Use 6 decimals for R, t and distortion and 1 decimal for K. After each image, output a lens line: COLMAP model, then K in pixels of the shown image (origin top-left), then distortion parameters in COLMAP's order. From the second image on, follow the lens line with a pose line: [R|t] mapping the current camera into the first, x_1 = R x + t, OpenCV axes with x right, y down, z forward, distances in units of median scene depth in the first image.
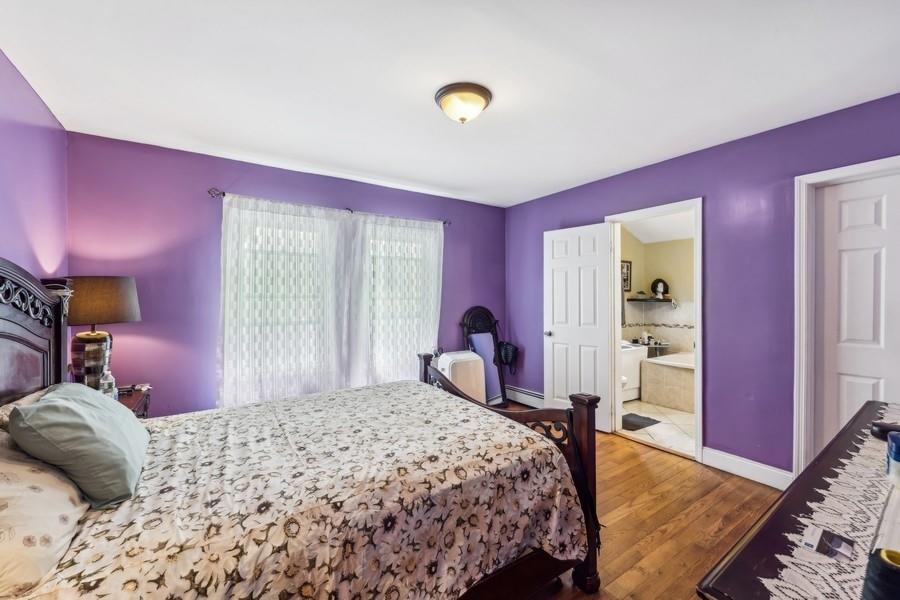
lens RADIAL K [[369.2, 0, 452.7], [0, 369.2, 297.7], [0, 0, 1]] dist [-0.000938, -0.000052]
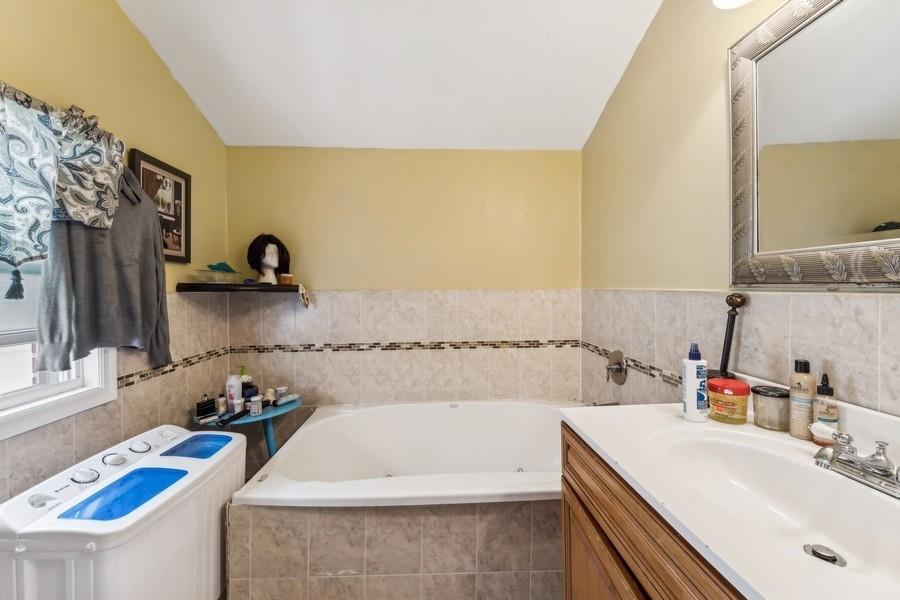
lens RADIAL K [[369.2, 0, 449.5], [0, 369.2, 296.1], [0, 0, 1]] dist [-0.000938, -0.000052]
pose [[0.523829, -0.014478, 0.851701, 0.322386], [0.010559, 0.999889, 0.010503, 0.013633], [-0.851758, 0.003491, 0.523923, 0.624728]]
